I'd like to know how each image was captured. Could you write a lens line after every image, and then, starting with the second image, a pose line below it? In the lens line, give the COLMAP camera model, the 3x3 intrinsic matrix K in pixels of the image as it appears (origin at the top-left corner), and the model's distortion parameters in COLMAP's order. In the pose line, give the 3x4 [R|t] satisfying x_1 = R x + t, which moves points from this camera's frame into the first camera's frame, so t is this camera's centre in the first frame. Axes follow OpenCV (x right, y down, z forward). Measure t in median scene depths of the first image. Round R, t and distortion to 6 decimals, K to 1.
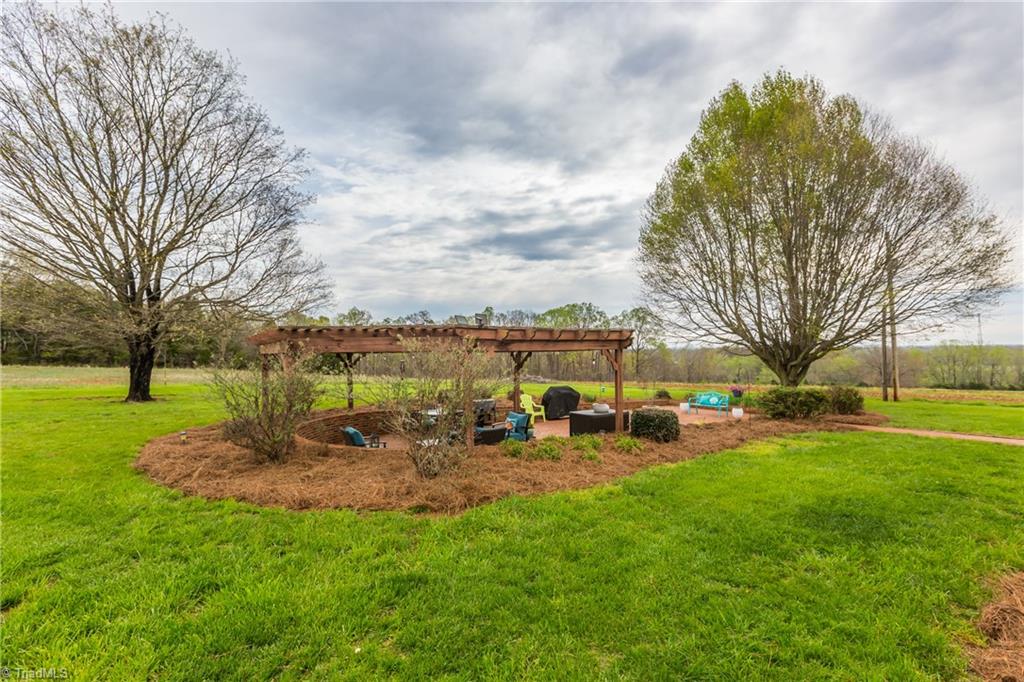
lens RADIAL K [[452.8, 0, 510.7], [0, 452.8, 341.6], [0, 0, 1]] dist [-0.016251, 0.000970]
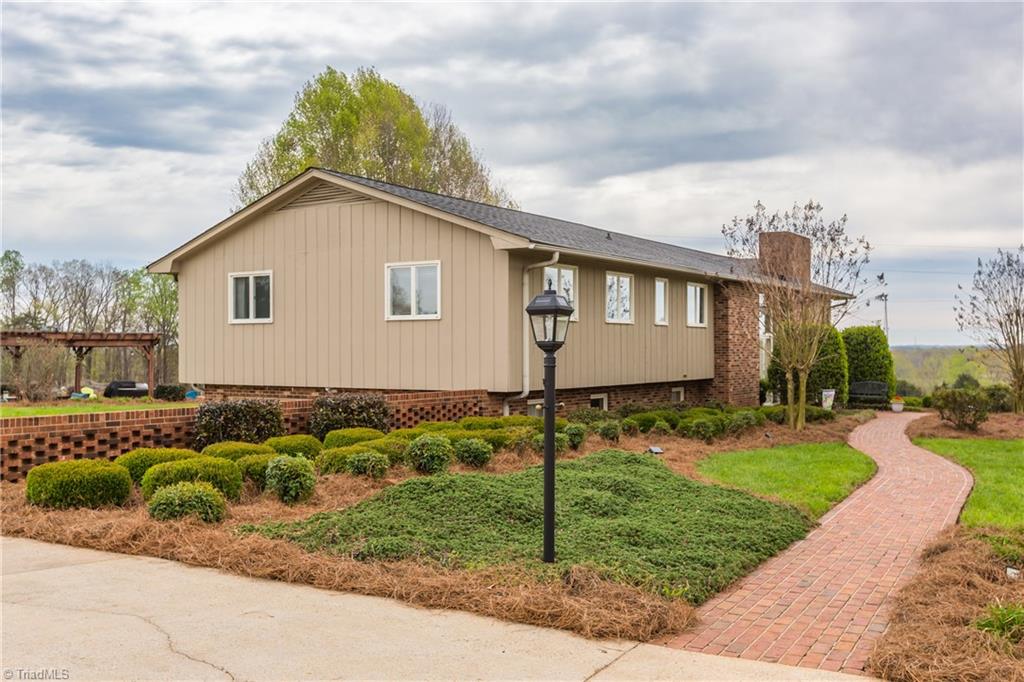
lens RADIAL K [[984.4, 0, 516.0], [0, 984.4, 337.4], [0, 0, 1]] dist [-0.032365, 0.000000]
pose [[0.906078, 0.017714, 0.422741, -0.013322], [-0.020852, 0.999779, 0.002800, -0.014577], [-0.422597, -0.011352, 0.906246, -0.779103]]
